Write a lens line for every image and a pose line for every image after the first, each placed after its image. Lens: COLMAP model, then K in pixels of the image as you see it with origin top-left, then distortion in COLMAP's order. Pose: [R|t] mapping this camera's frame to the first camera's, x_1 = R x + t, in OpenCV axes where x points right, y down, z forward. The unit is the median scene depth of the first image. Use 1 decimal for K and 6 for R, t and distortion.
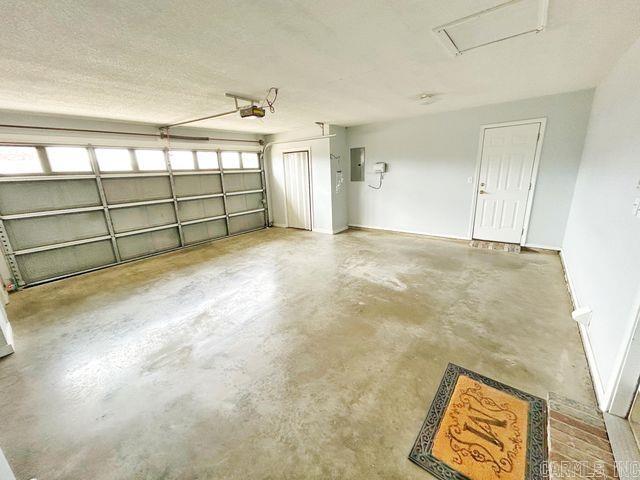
lens RADIAL K [[256.4, 0, 319.4], [0, 256.4, 234.6], [0, 0, 1]] dist [0.013187, 0.000079]
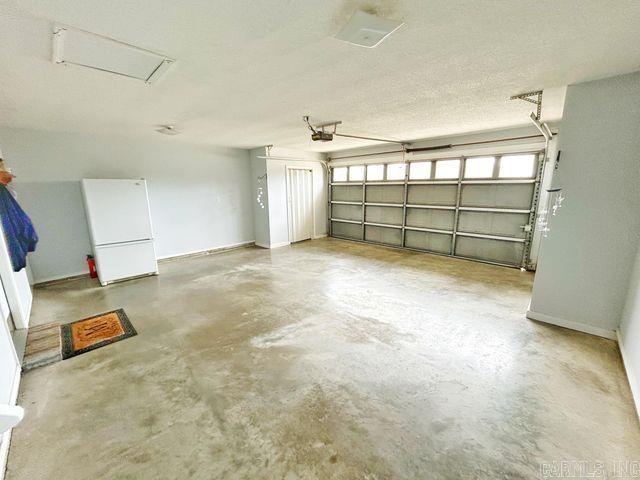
lens RADIAL K [[255.5, 0, 320.0], [0, 255.5, 240.0], [0, 0, 1]] dist [-0.001740, 0.000211]
pose [[-0.086000, 0.251478, -0.964035, 0.719485], [-0.230571, 0.936327, 0.264819, -0.245866], [0.969248, 0.245053, -0.022540, 0.833309]]
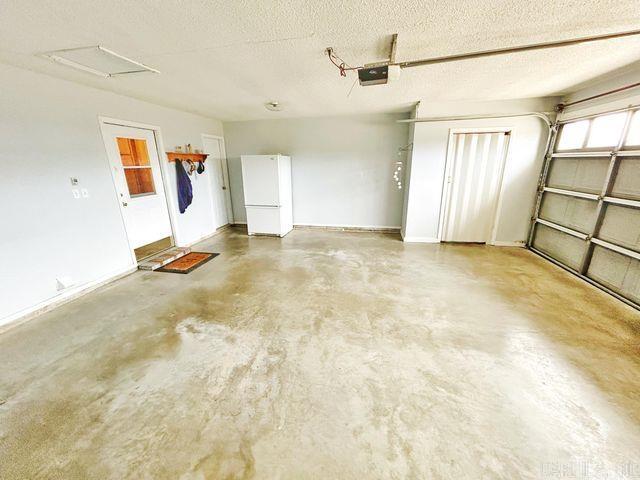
lens RADIAL K [[255.5, 0, 320.0], [0, 255.5, 240.0], [0, 0, 1]] dist [-0.001740, 0.000211]
pose [[-0.885521, 0.188428, -0.424673, 0.176341], [-0.062383, 0.857562, 0.510583, -0.316421], [0.460392, 0.478624, -0.747635, 1.218460]]
